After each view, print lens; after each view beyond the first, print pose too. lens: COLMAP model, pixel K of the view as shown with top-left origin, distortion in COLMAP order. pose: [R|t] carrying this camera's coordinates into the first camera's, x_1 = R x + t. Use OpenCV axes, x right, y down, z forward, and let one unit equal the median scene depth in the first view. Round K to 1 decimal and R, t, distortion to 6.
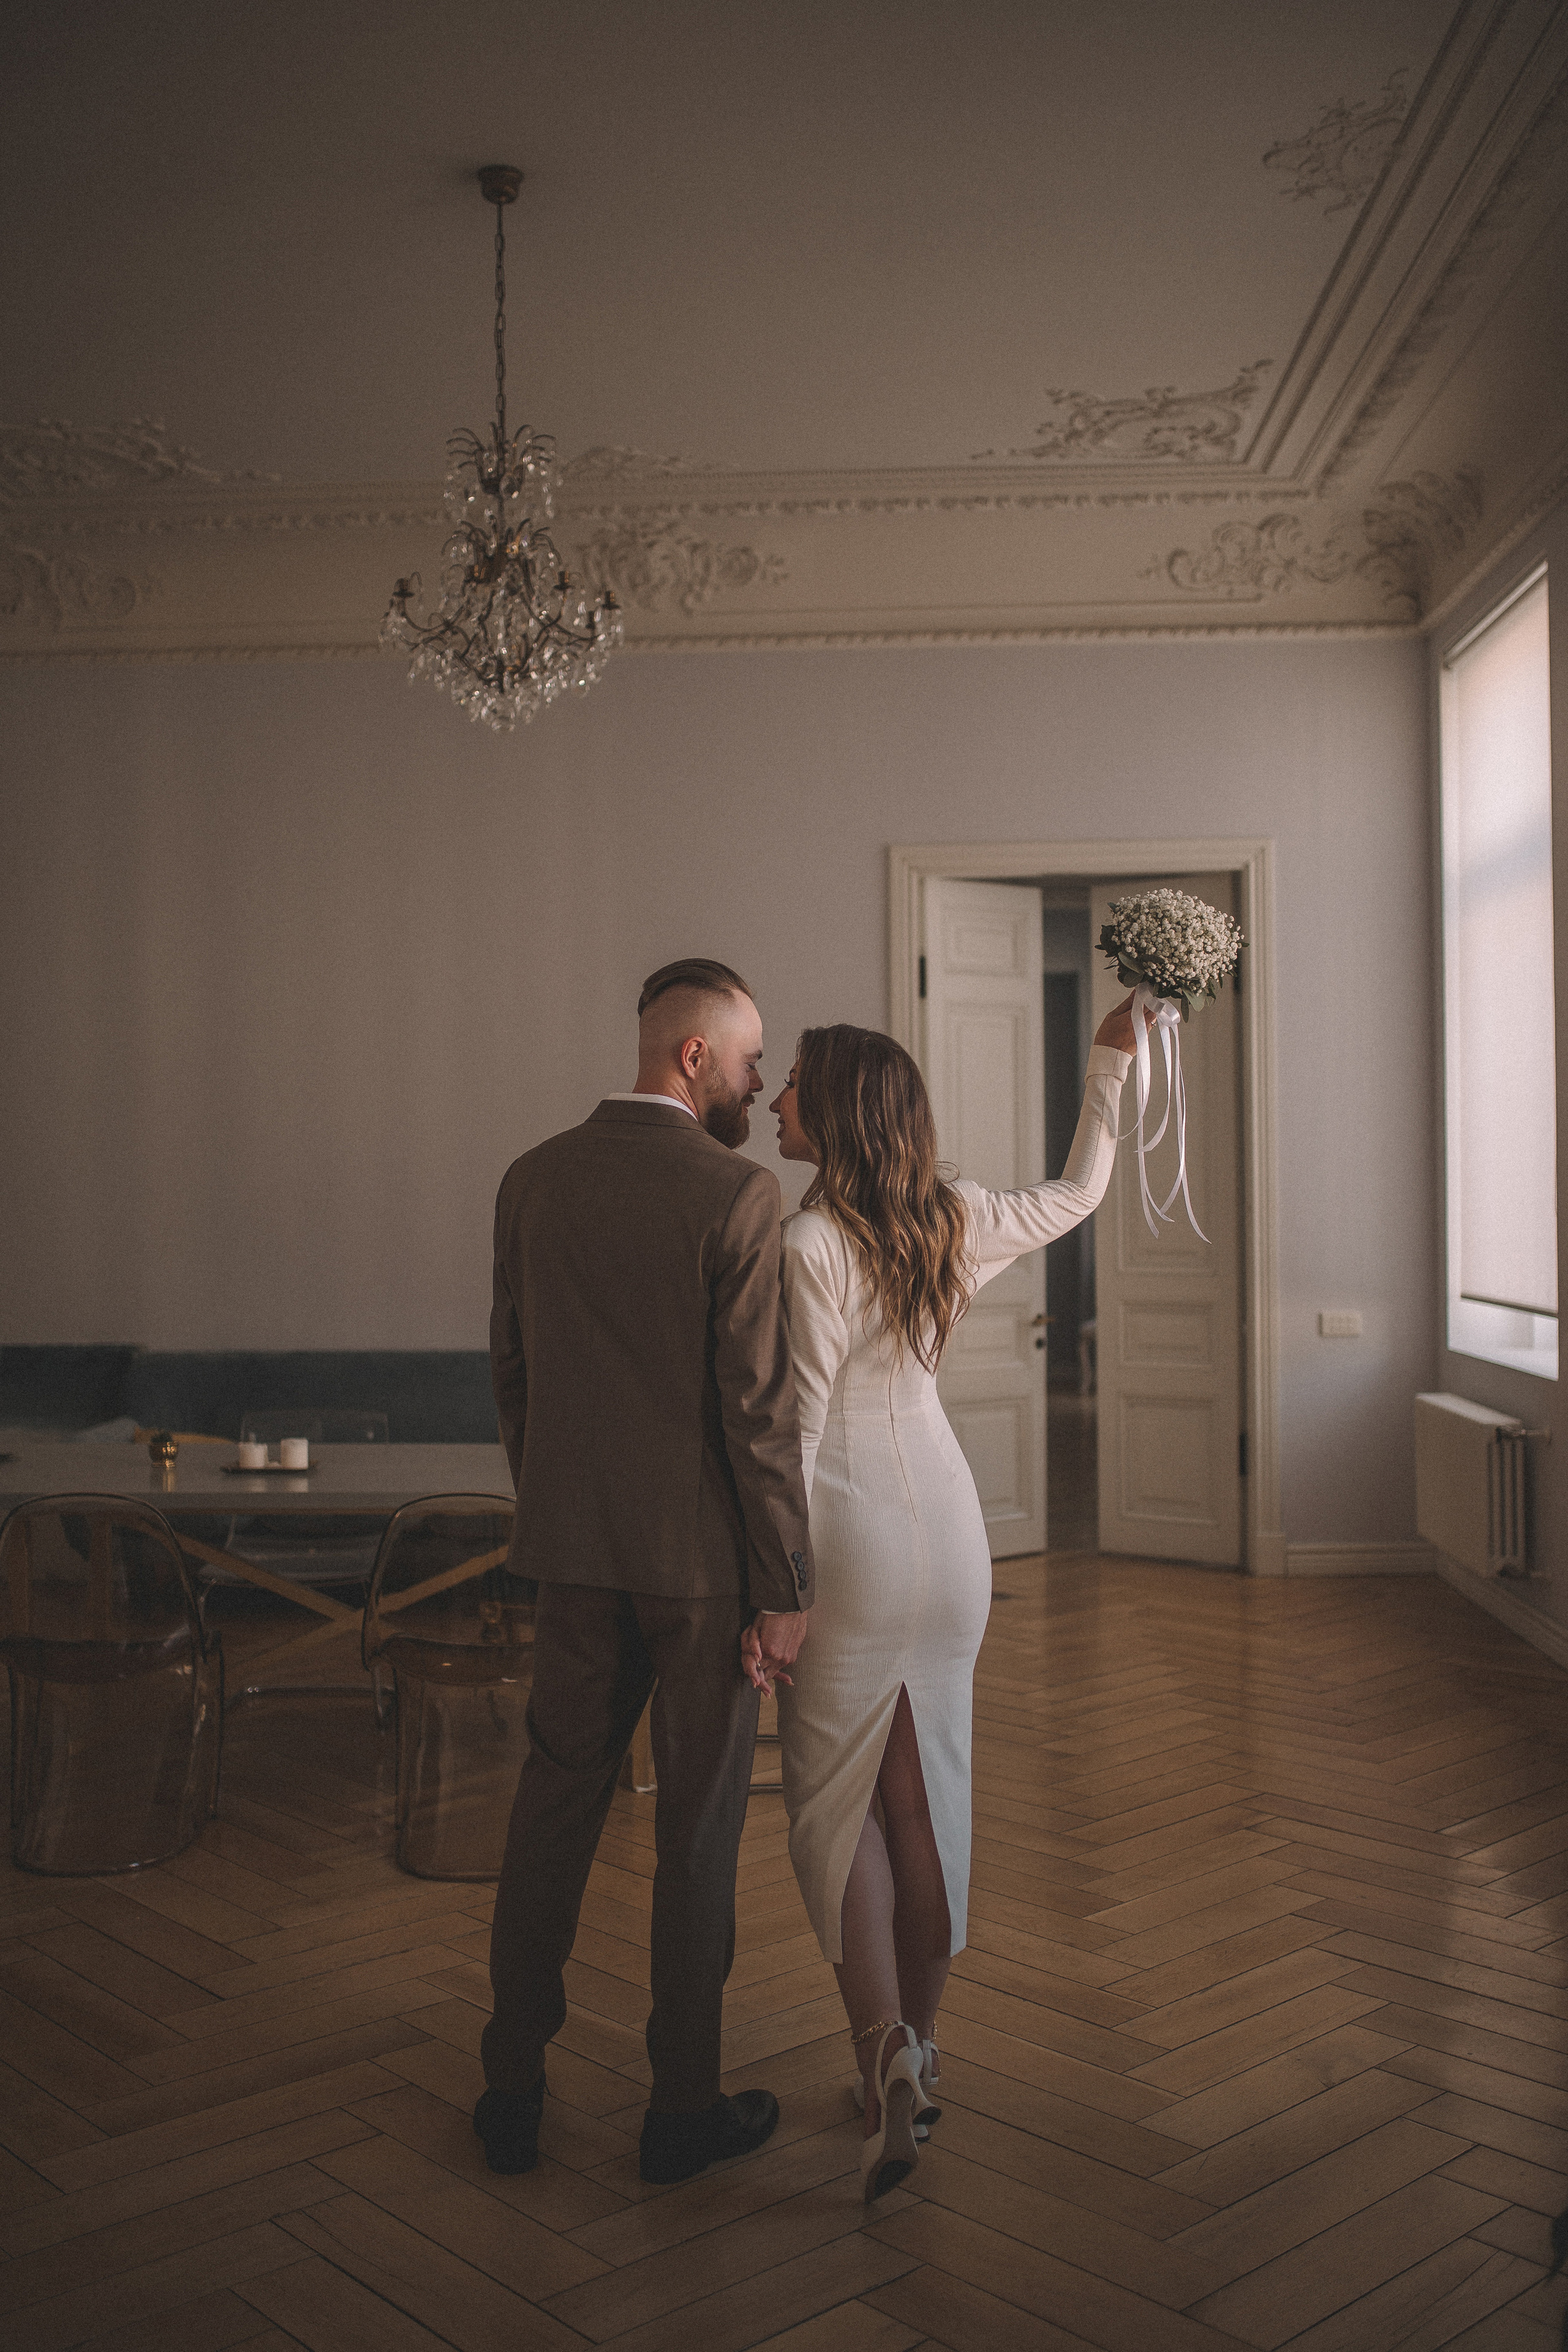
lens RADIAL K [[2235.8, 0, 784.0], [0, 2235.8, 1176.0], [0, 0, 1]] dist [-0.041811, 0.009912]
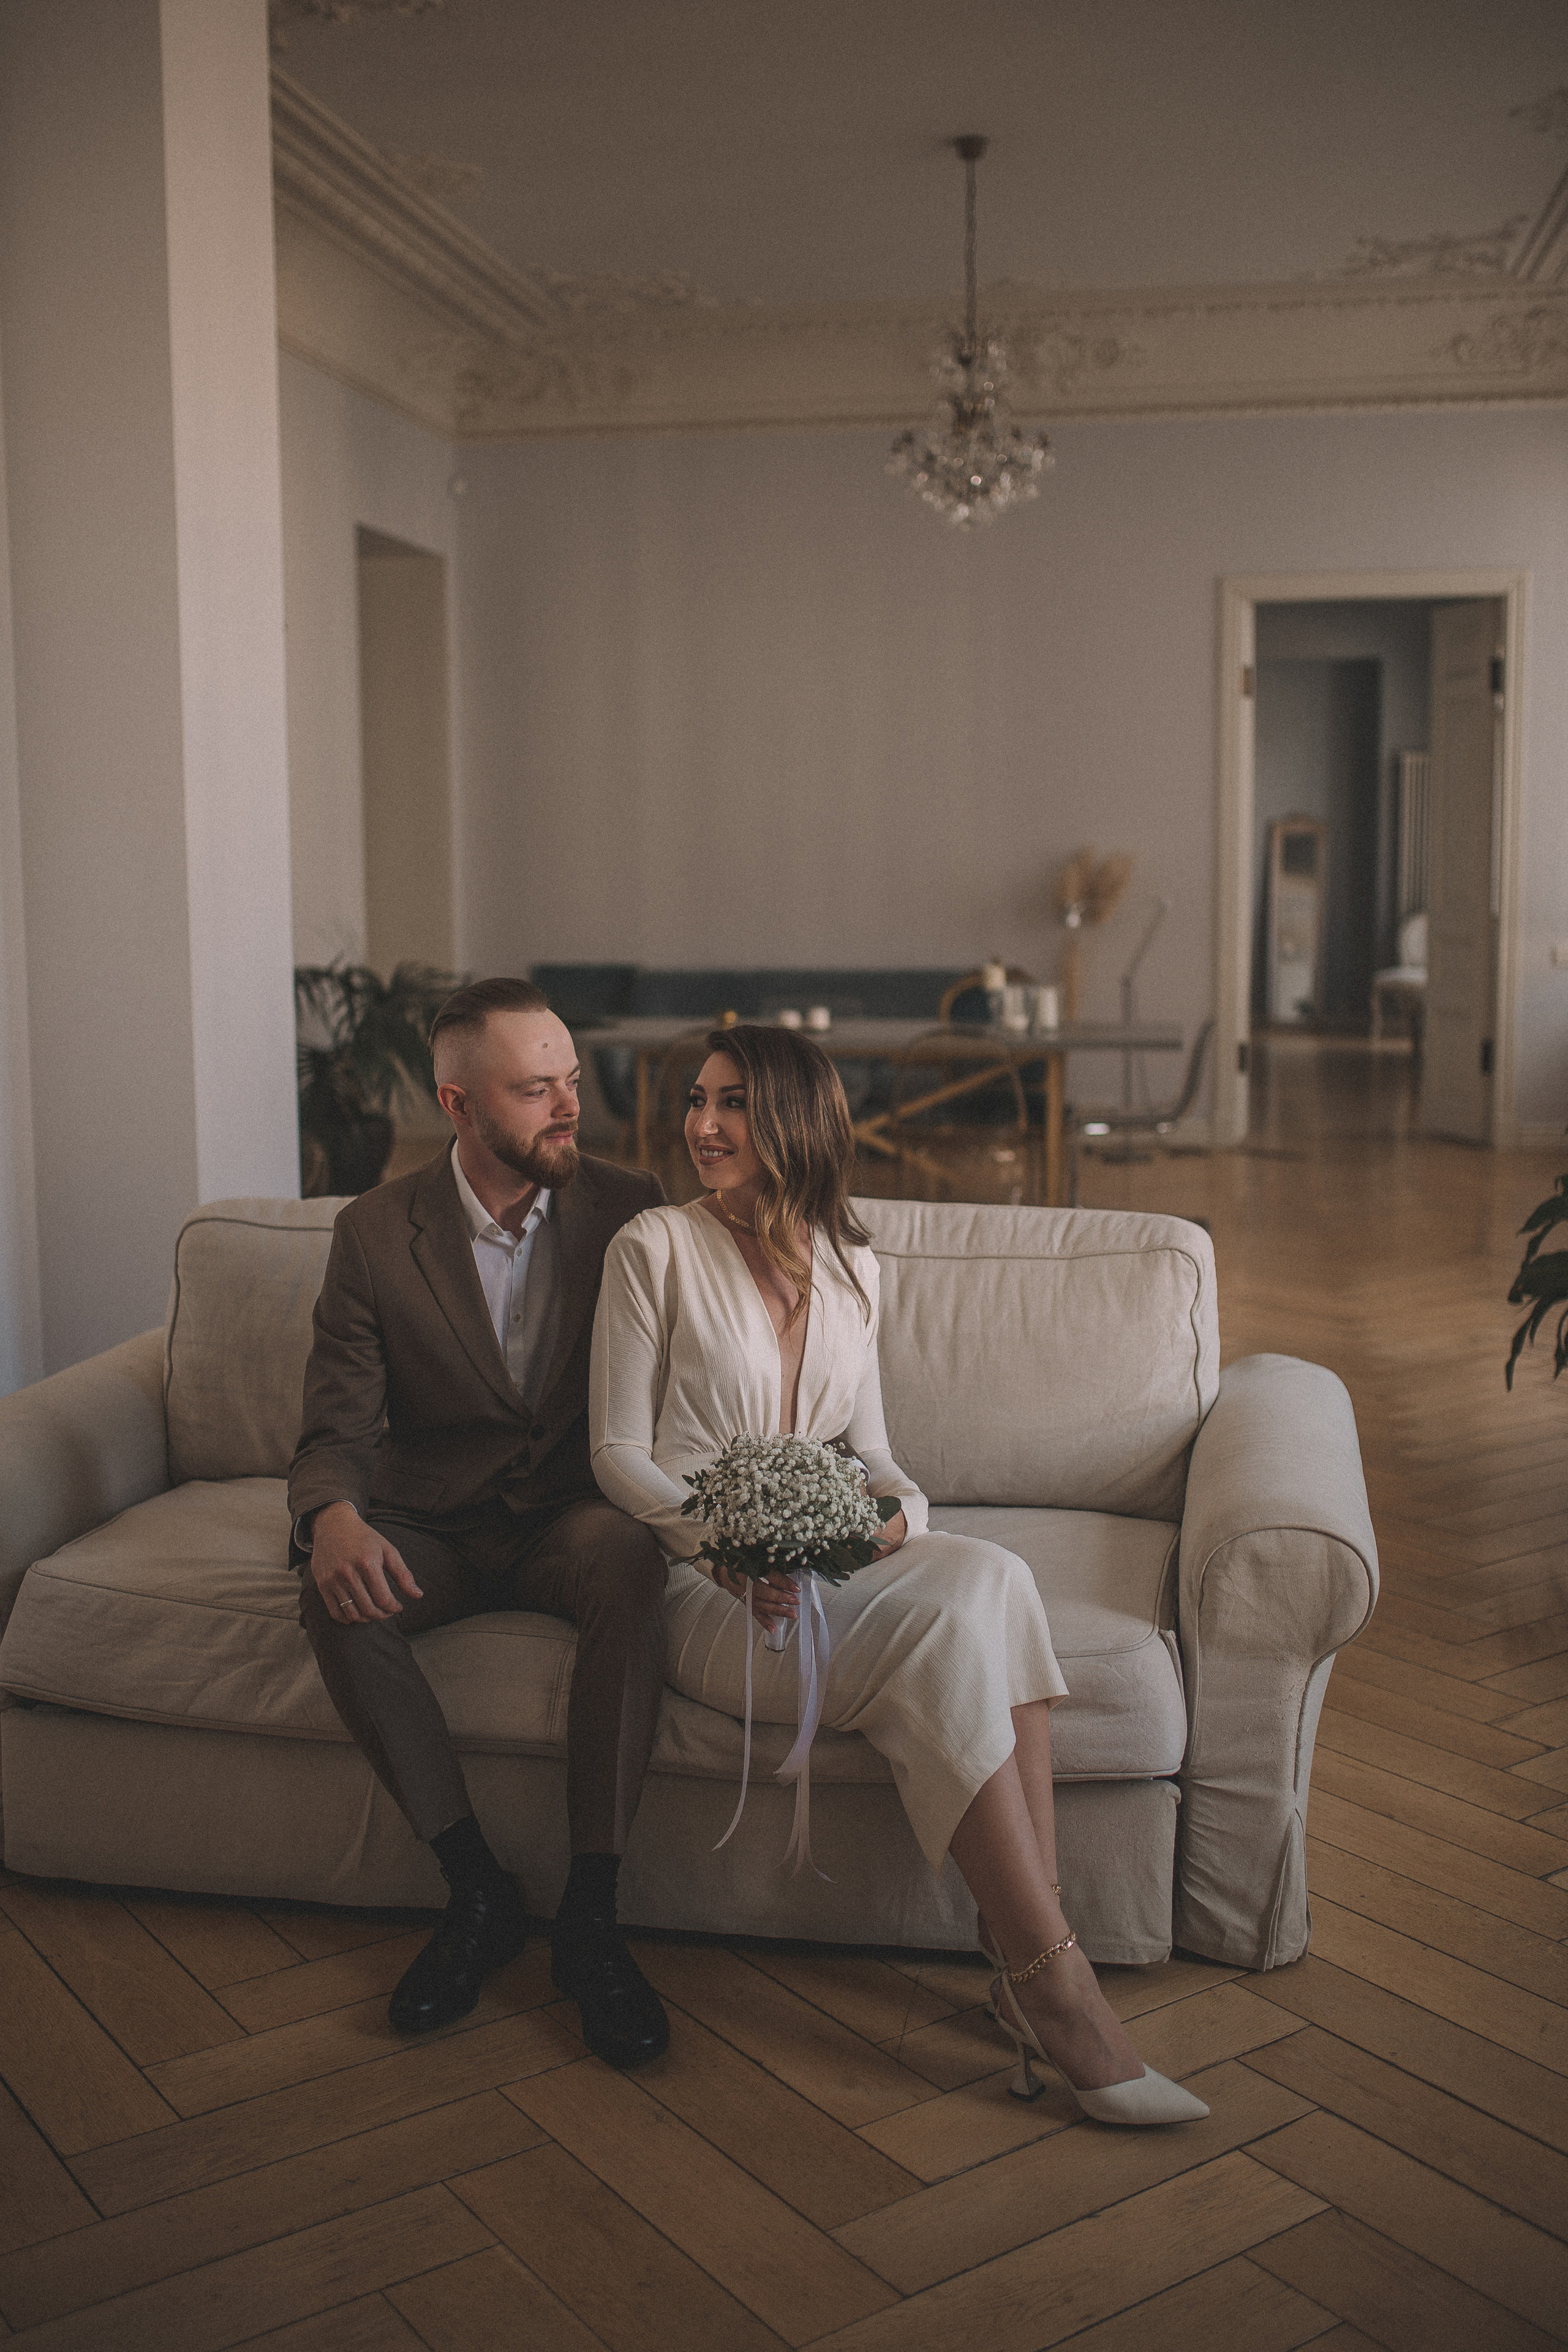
lens RADIAL K [[2347.2, 0, 778.4], [0, 2347.2, 1139.5], [0, 0, 1]] dist [-0.025214, 0.004995]
pose [[0.992363, 0.016971, -0.122176, -0.040981], [-0.001990, 0.992563, 0.121713, 0.010376], [0.123333, -0.120540, 0.985017, -0.451795]]
